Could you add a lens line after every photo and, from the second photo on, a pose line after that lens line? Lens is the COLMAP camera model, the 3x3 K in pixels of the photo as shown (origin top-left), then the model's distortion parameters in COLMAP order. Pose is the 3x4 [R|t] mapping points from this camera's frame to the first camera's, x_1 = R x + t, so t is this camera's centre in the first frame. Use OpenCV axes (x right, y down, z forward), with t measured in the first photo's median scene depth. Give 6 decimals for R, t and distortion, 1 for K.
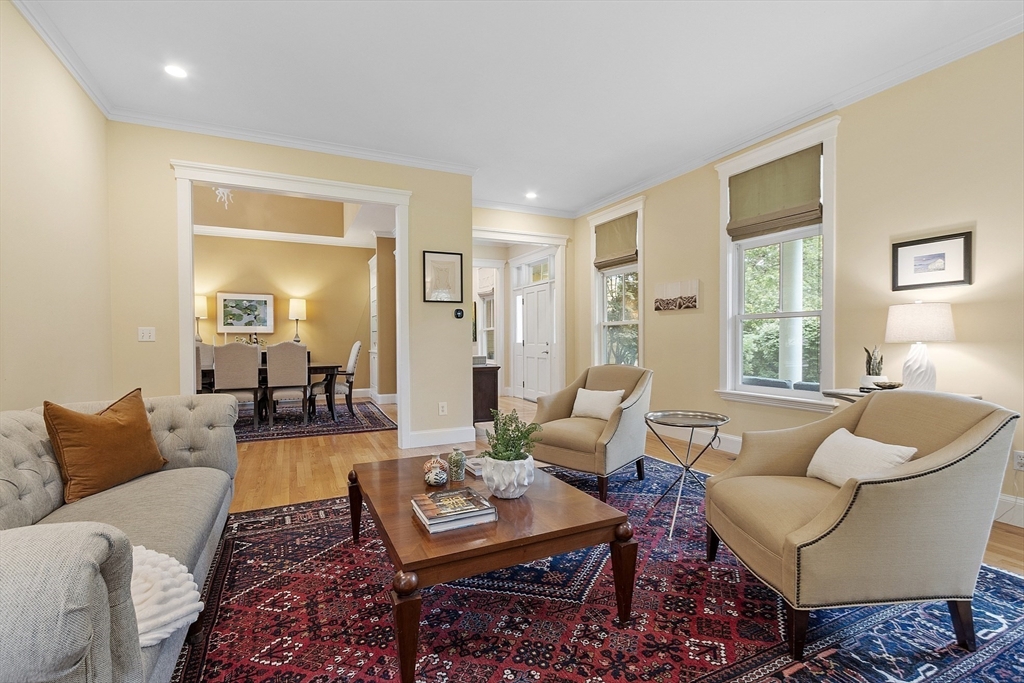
lens RADIAL K [[463.6, 0, 503.9], [0, 463.6, 342.8], [0, 0, 1]] dist [-0.000102, -0.000172]
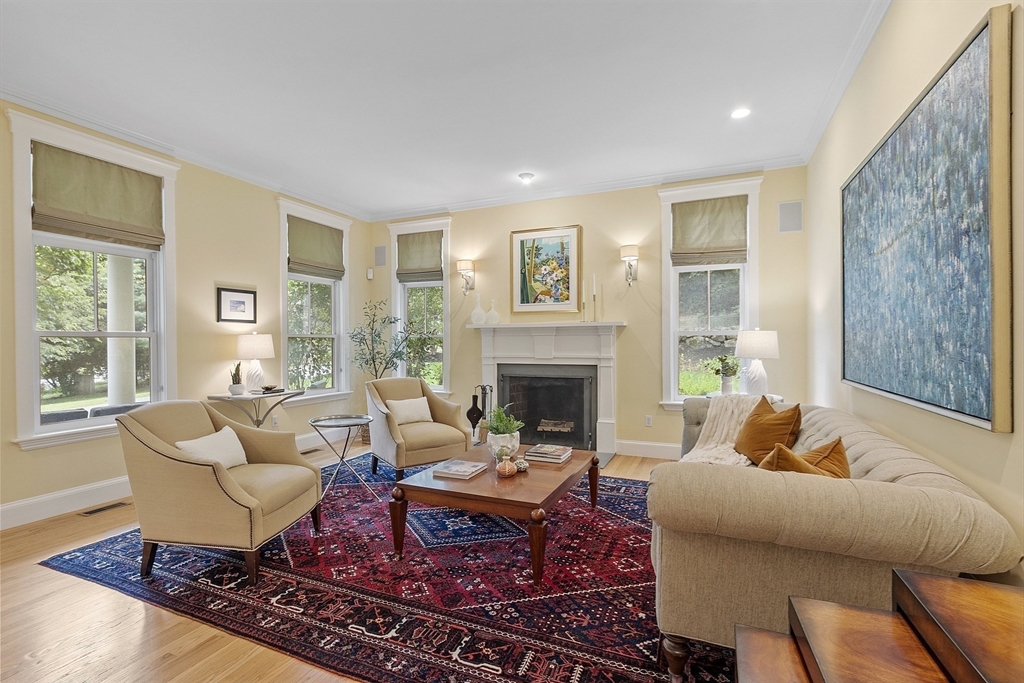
lens RADIAL K [[463.6, 0, 503.9], [0, 463.6, 343.8], [0, 0, 1]] dist [-0.000102, -0.000172]
pose [[-0.653629, 0.000535, 0.756815, -0.959178], [0.013364, 0.999852, 0.010835, -0.065477], [-0.756697, 0.017197, -0.653540, 1.622471]]
